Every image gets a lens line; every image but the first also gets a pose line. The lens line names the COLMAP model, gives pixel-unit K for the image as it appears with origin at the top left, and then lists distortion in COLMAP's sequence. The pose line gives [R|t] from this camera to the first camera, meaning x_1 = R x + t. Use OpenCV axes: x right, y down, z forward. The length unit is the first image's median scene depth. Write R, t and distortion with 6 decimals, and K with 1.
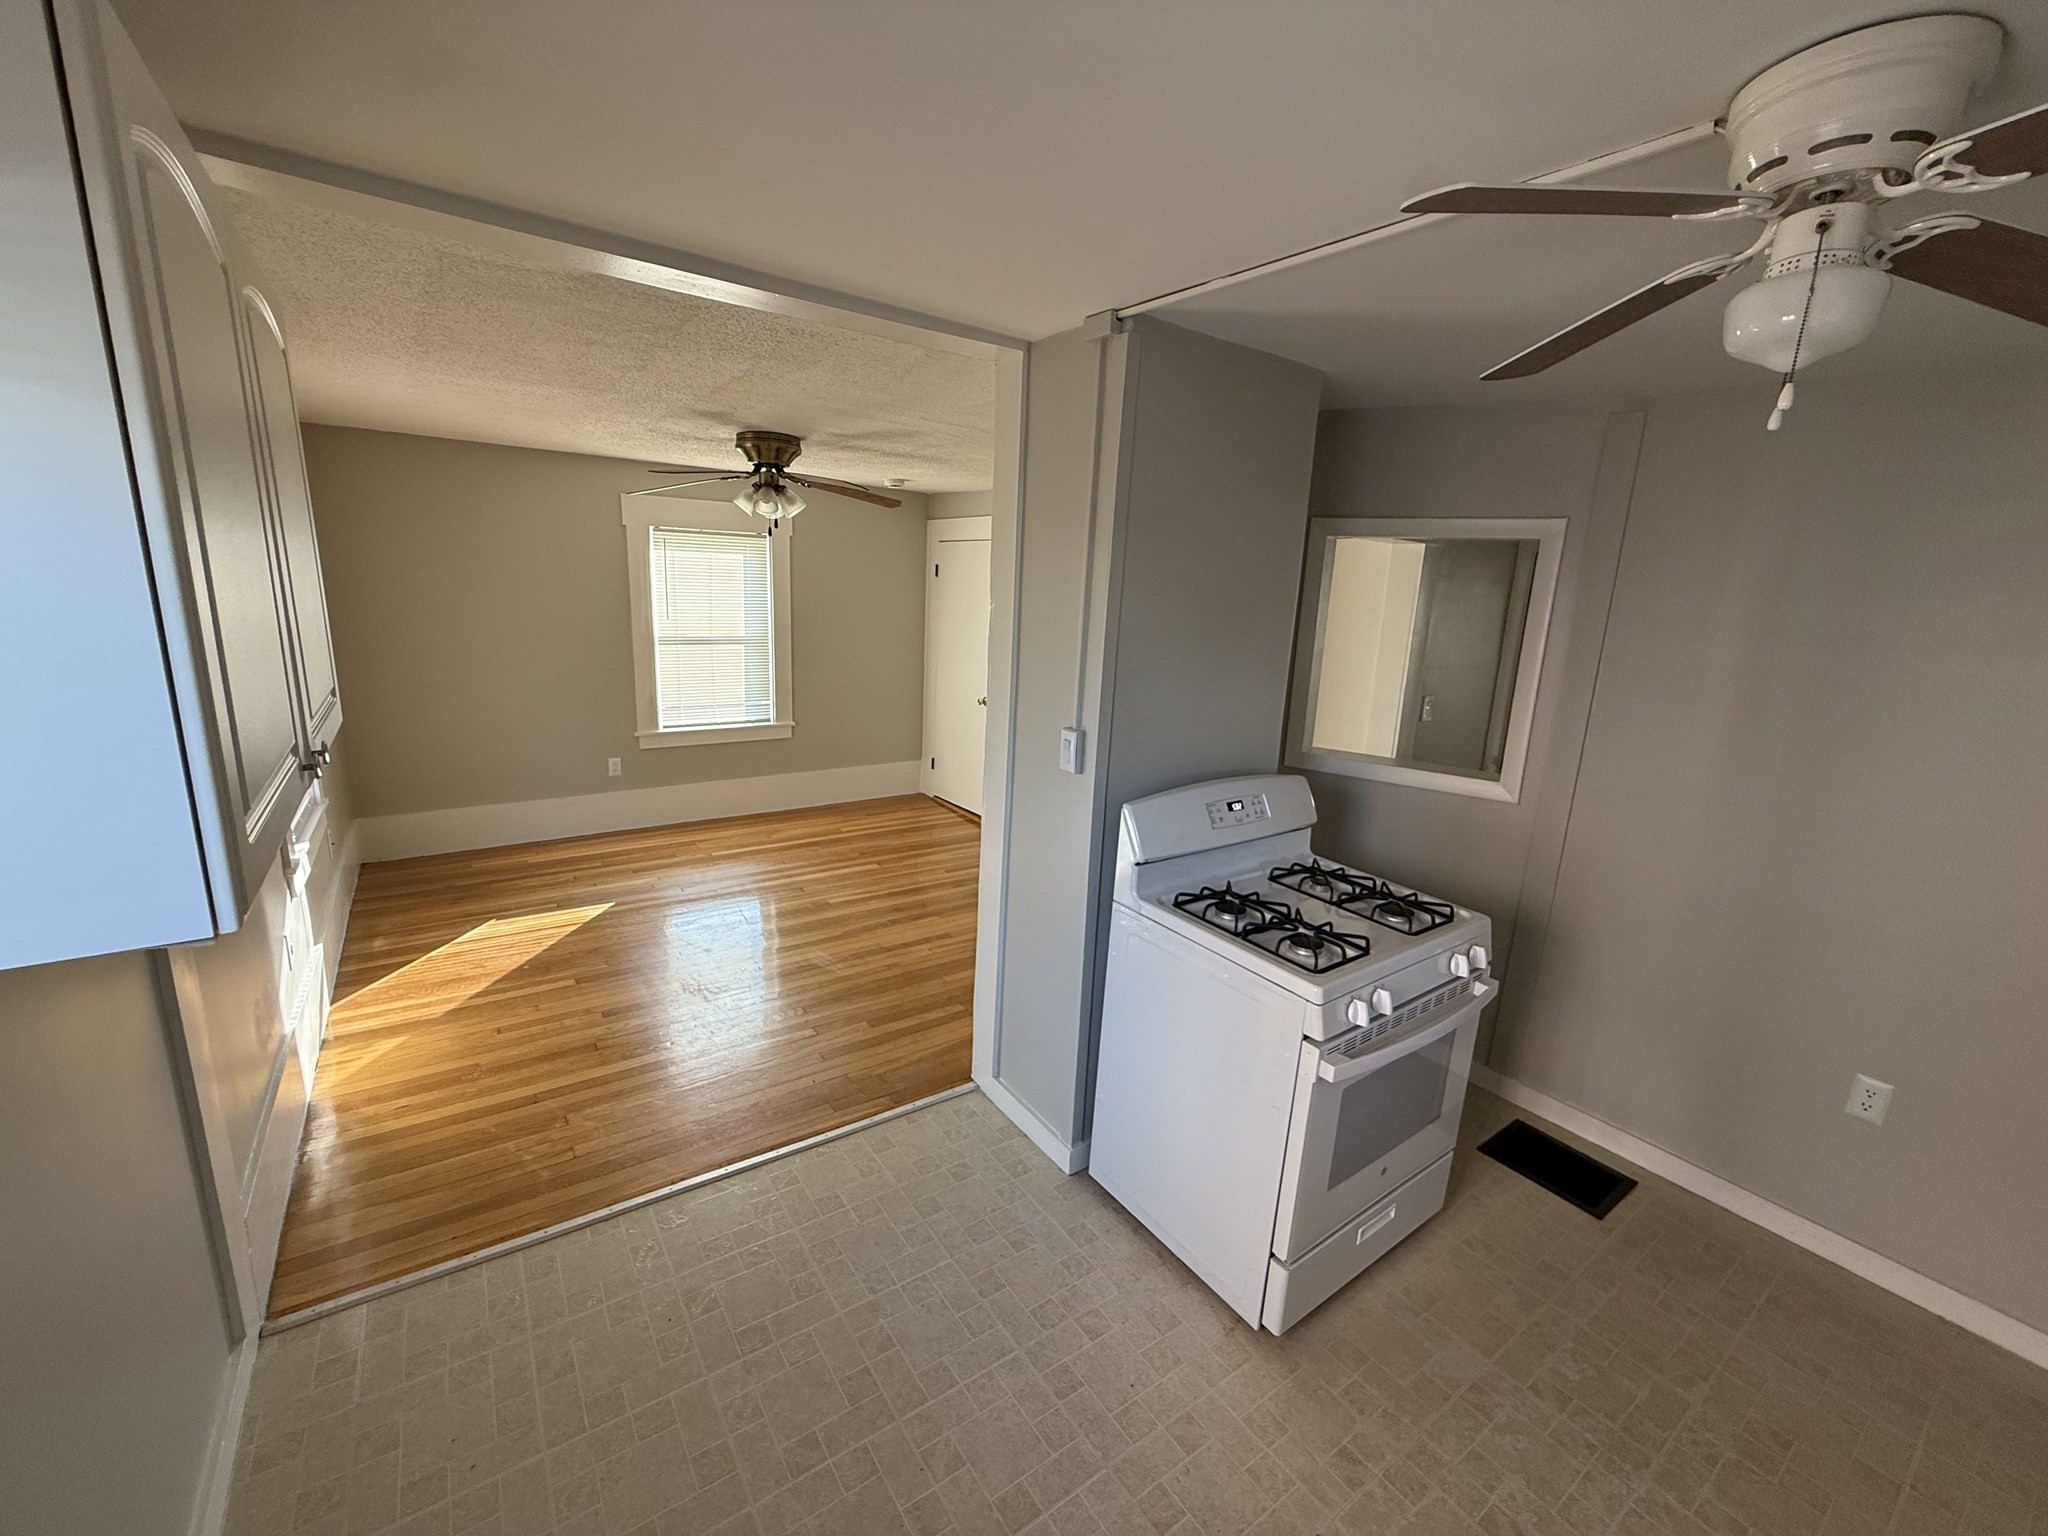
lens RADIAL K [[818.0, 0, 1024.0], [0, 818.0, 768.0], [0, 0, 1]] dist [0.001184, 0.000098]
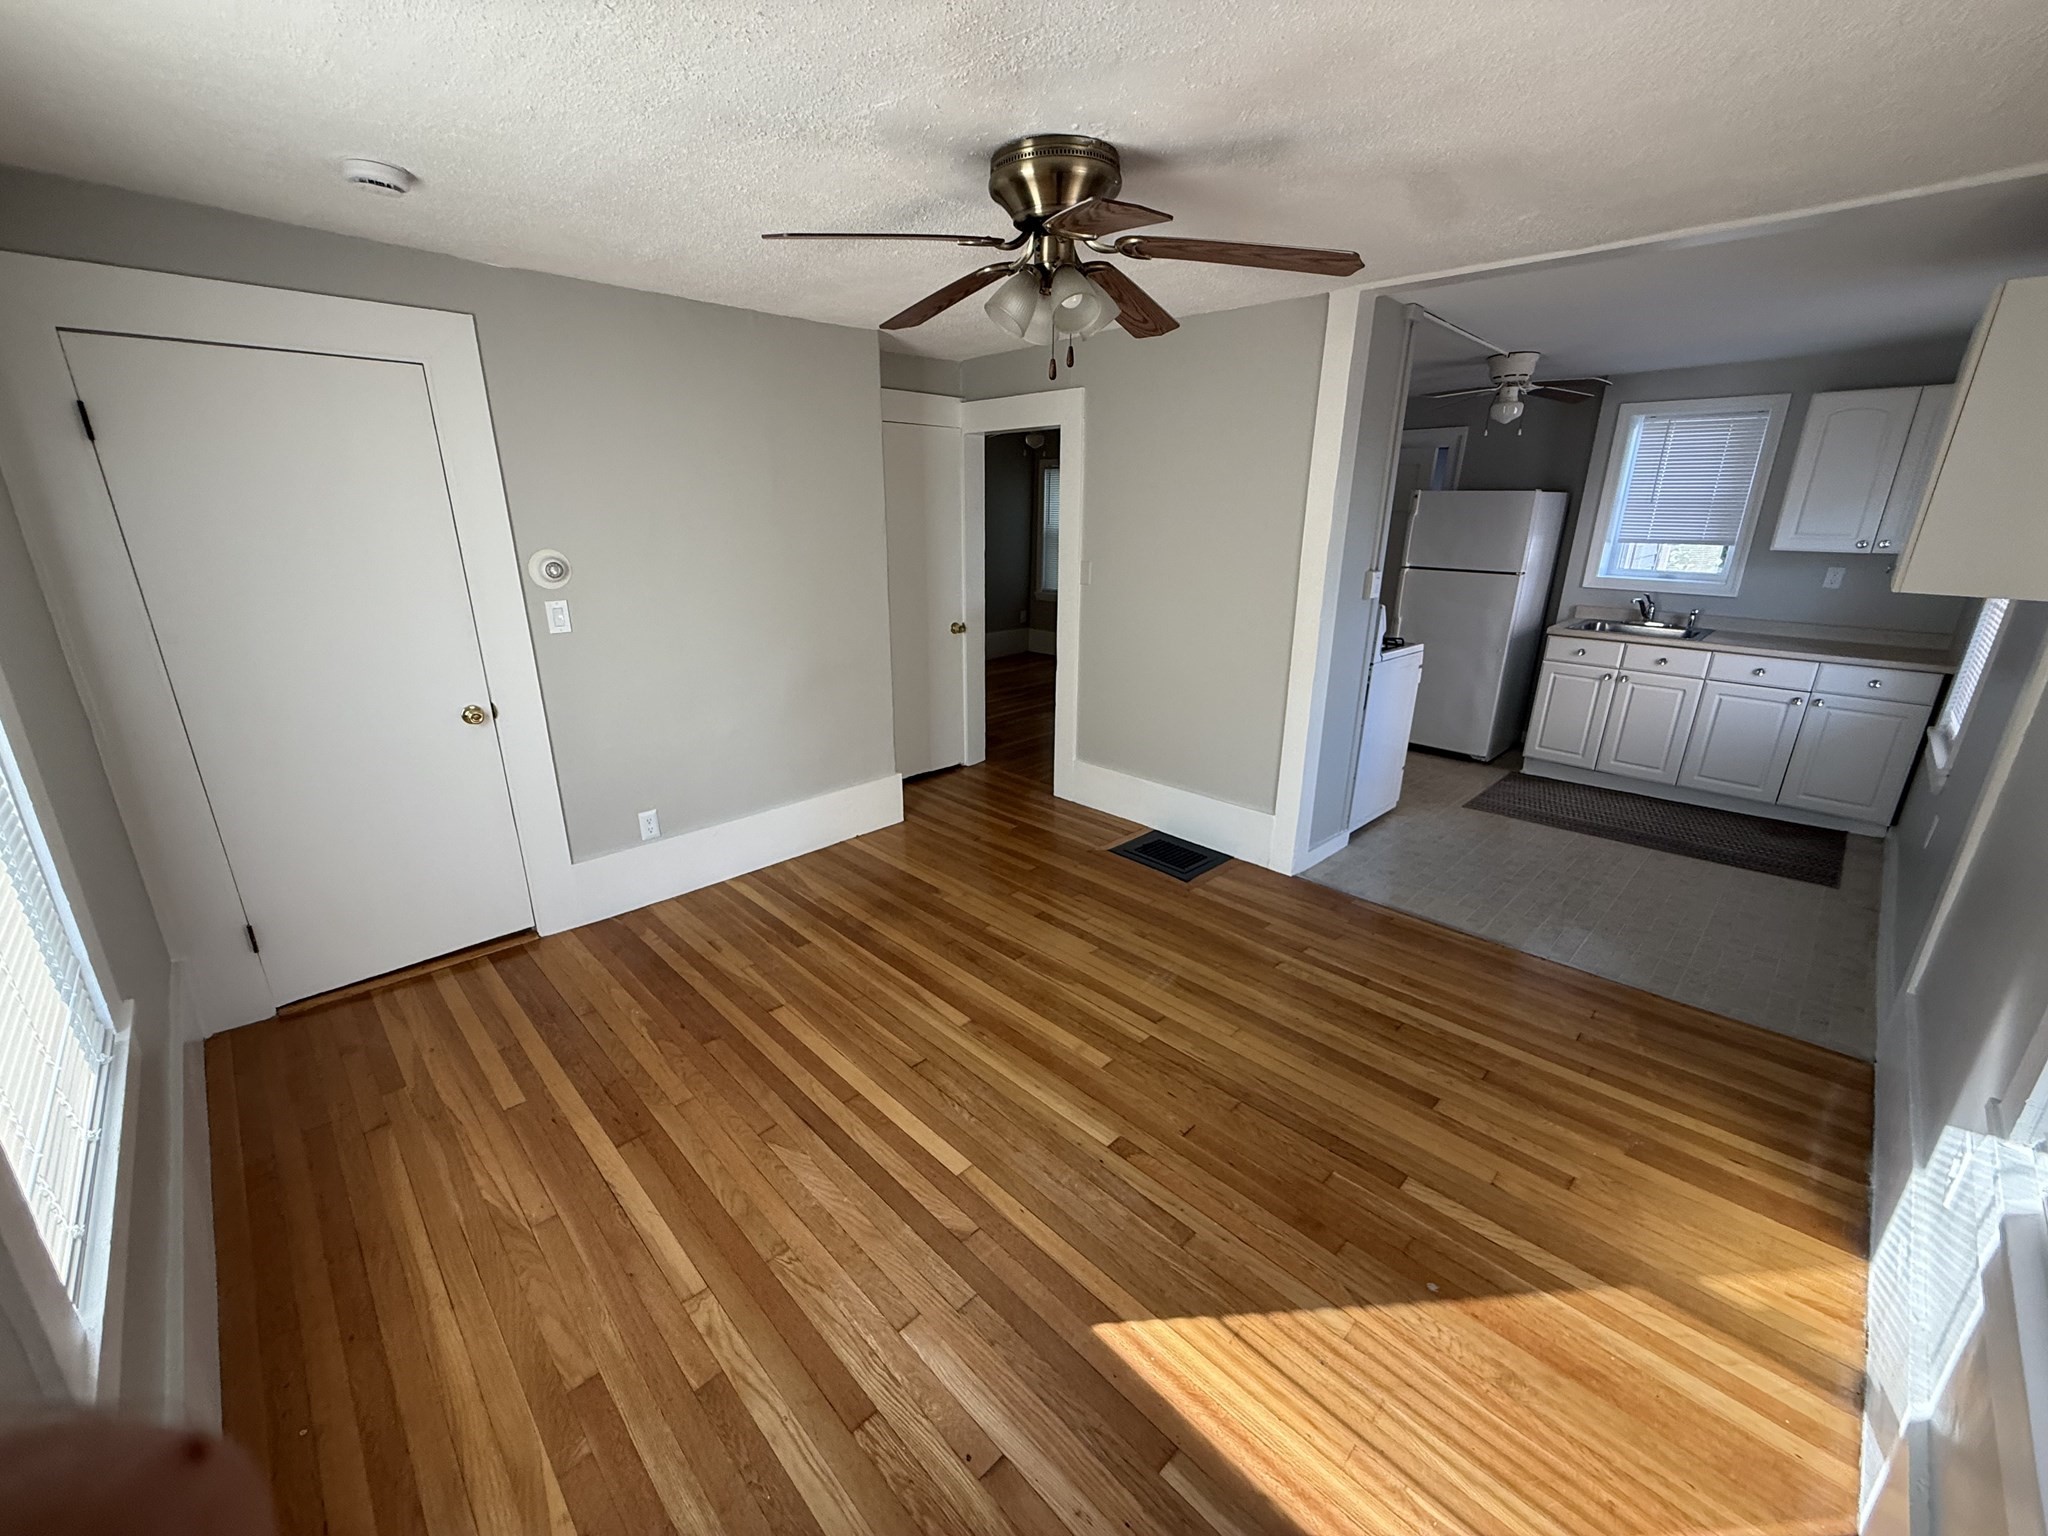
lens RADIAL K [[818.0, 0, 1024.0], [0, 818.0, 768.0], [0, 0, 1]] dist [0.001184, 0.000098]
pose [[-0.156837, -0.349827, 0.923593, -0.822902], [0.204310, 0.903444, 0.376890, -0.248044], [-0.966261, 0.247809, -0.070220, 1.072385]]
